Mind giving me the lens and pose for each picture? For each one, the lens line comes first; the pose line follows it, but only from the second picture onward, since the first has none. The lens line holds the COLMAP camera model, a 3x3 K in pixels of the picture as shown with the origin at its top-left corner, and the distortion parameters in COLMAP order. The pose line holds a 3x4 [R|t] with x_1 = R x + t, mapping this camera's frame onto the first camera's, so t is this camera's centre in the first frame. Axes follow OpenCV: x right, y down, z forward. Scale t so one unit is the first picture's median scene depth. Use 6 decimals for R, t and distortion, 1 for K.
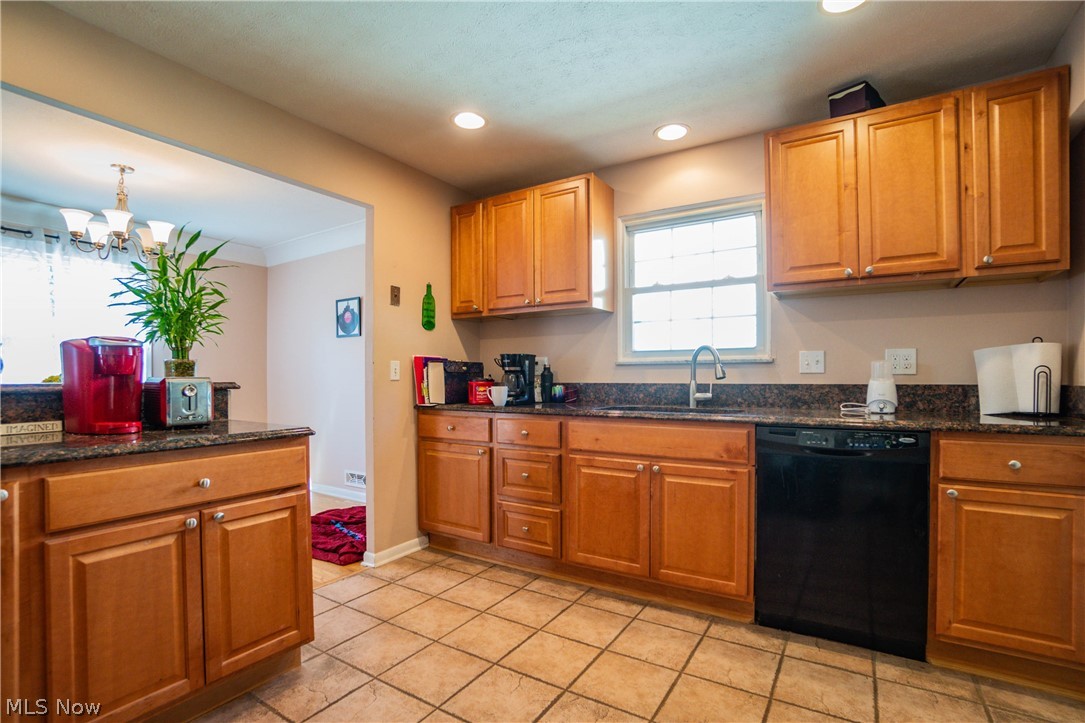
lens RADIAL K [[504.6, 0, 545.1], [0, 504.6, 372.7], [0, 0, 1]] dist [-0.084142, 0.030241]
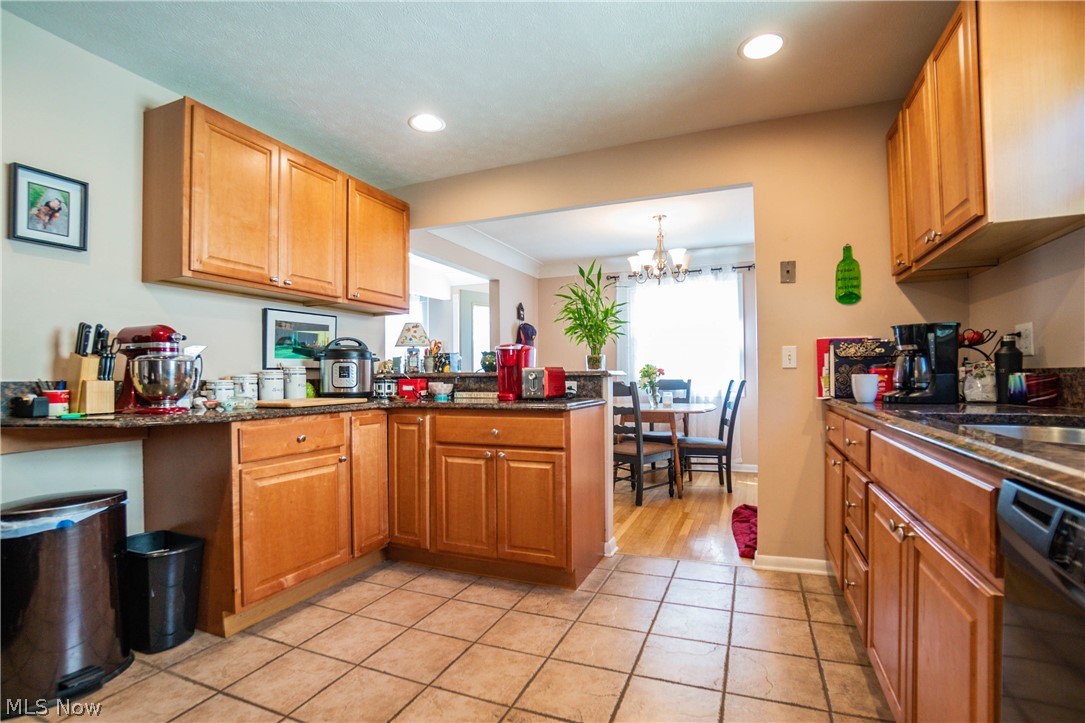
lens RADIAL K [[504.6, 0, 545.1], [0, 504.6, 372.7], [0, 0, 1]] dist [-0.084142, 0.030241]
pose [[0.176629, -0.008401, -0.984242, 0.494474], [0.016070, 0.999855, -0.005651, 0.021739], [0.984146, -0.014819, 0.176738, 0.441810]]
